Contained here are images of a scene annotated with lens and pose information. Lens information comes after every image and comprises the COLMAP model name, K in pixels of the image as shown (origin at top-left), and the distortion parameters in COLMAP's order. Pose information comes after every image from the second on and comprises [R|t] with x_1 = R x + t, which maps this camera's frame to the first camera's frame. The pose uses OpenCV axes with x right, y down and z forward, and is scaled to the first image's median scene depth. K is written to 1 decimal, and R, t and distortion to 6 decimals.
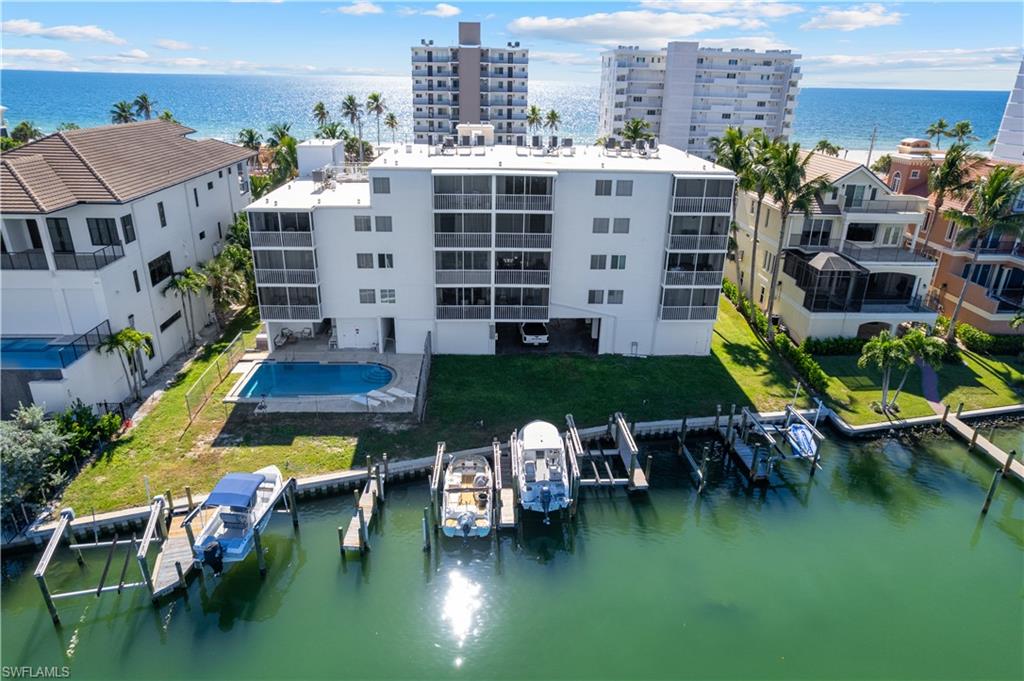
lens RADIAL K [[658.7, 0, 512.0], [0, 658.7, 340.5], [0, 0, 1]] dist [-0.074968, 0.067758]
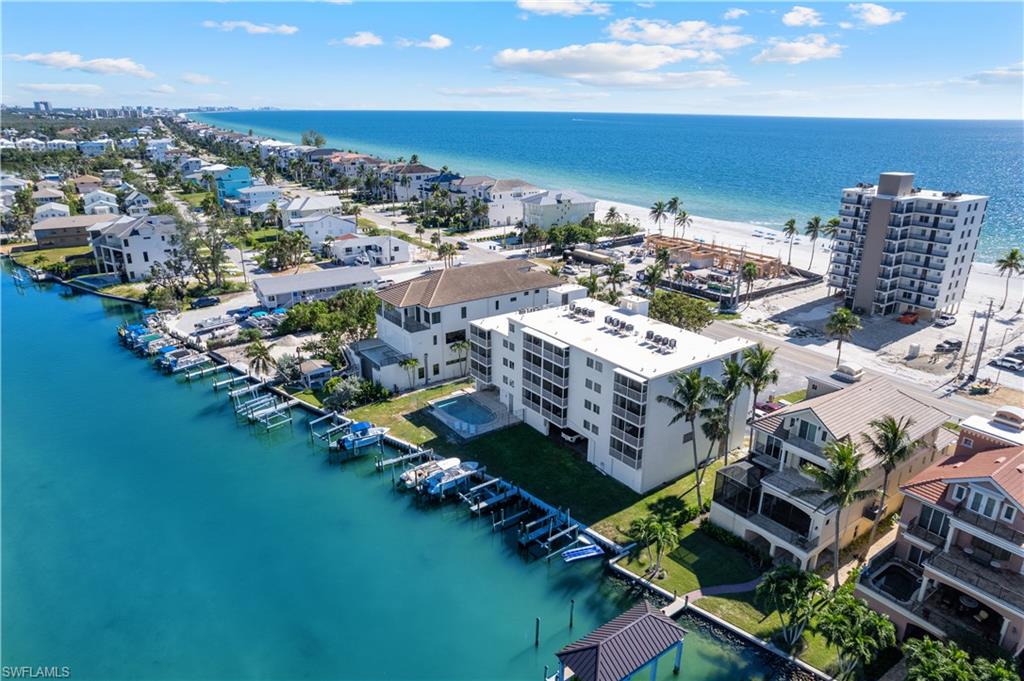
lens RADIAL K [[658.7, 0, 512.0], [0, 658.7, 340.5], [0, 0, 1]] dist [-0.074968, 0.067758]
pose [[0.547357, 0.266455, -0.793349, 1.309895], [-0.313275, 0.944276, 0.101008, -0.385038], [0.776054, 0.193249, 0.600329, -0.155928]]
